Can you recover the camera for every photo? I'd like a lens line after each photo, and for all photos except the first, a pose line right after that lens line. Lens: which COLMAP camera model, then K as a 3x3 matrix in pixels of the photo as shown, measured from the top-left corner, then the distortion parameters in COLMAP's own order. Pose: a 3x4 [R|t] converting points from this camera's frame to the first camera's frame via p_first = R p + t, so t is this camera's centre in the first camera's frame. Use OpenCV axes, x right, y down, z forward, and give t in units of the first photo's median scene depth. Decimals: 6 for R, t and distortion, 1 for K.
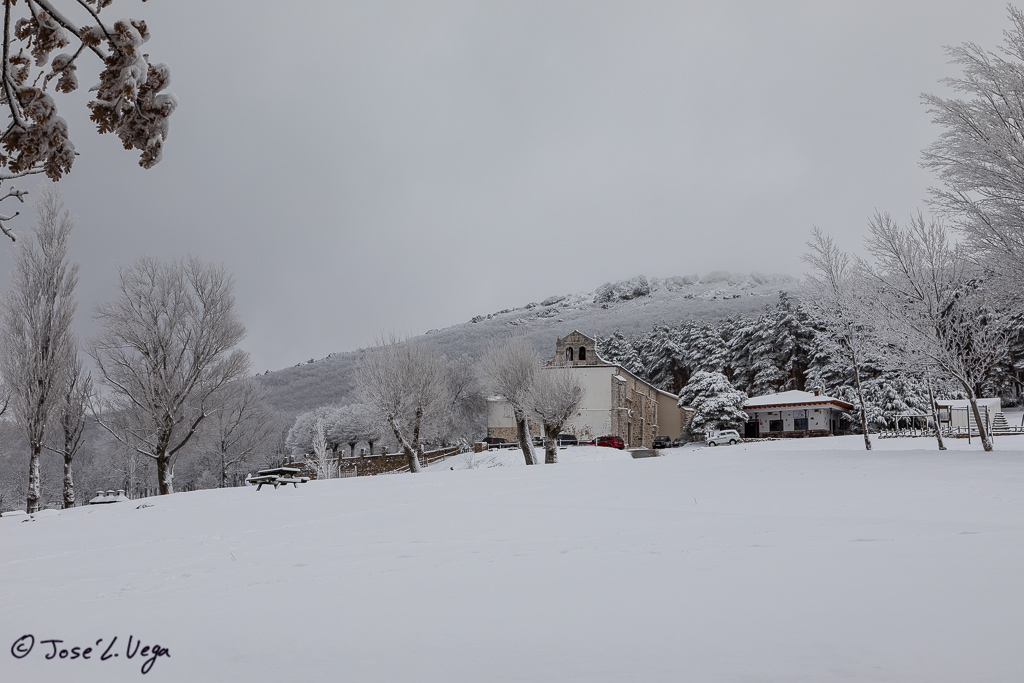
lens RADIAL K [[1230.9, 0, 512.0], [0, 1230.9, 341.5], [0, 0, 1]] dist [0.028272, 0.040216]
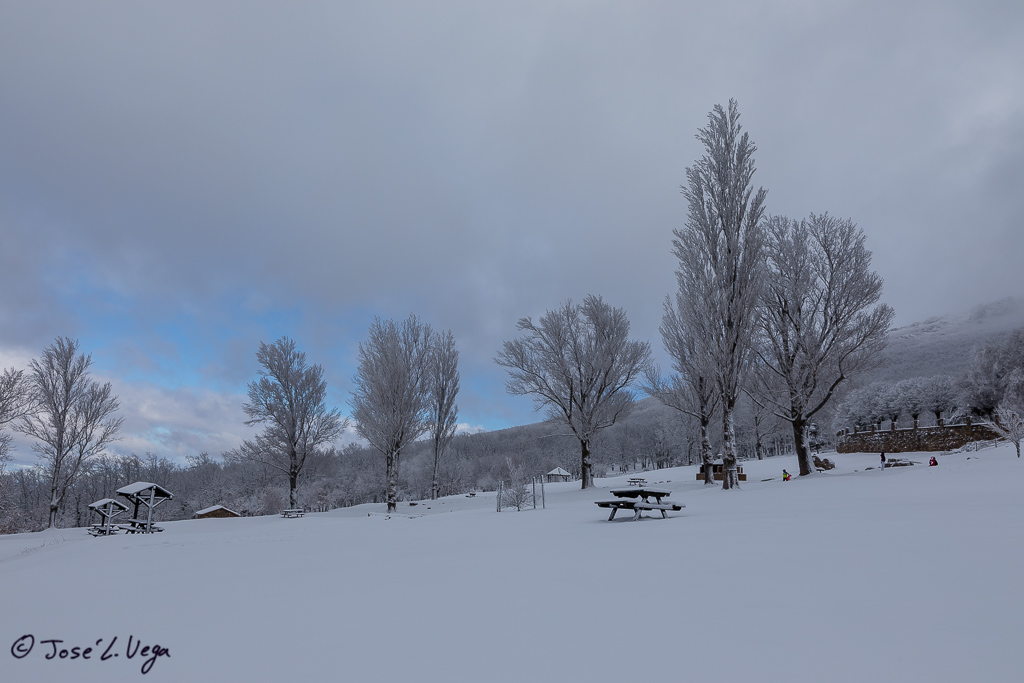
lens RADIAL K [[814.6, 0, 512.0], [0, 814.6, 341.5], [0, 0, 1]] dist [0.005002, 0.004209]
pose [[0.904237, -0.041794, -0.424980, -0.166561], [0.032566, 0.999050, -0.028959, 0.033595], [0.425787, 0.012346, 0.904739, 0.250686]]
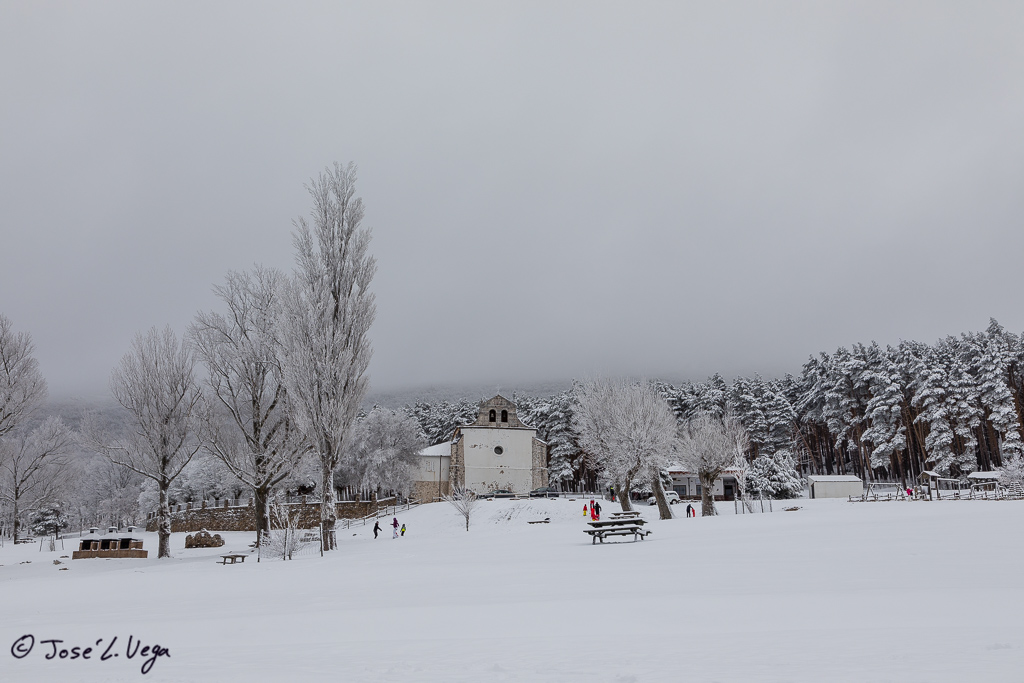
lens RADIAL K [[1045.6, 0, 536.5], [0, 1045.6, 342.1], [0, 0, 1]] dist [0.024786, -0.003700]
pose [[0.905213, 0.104501, 0.411910, -0.338768], [-0.068580, 0.992511, -0.101087, 0.040470], [-0.419389, 0.063257, 0.905600, 0.164769]]
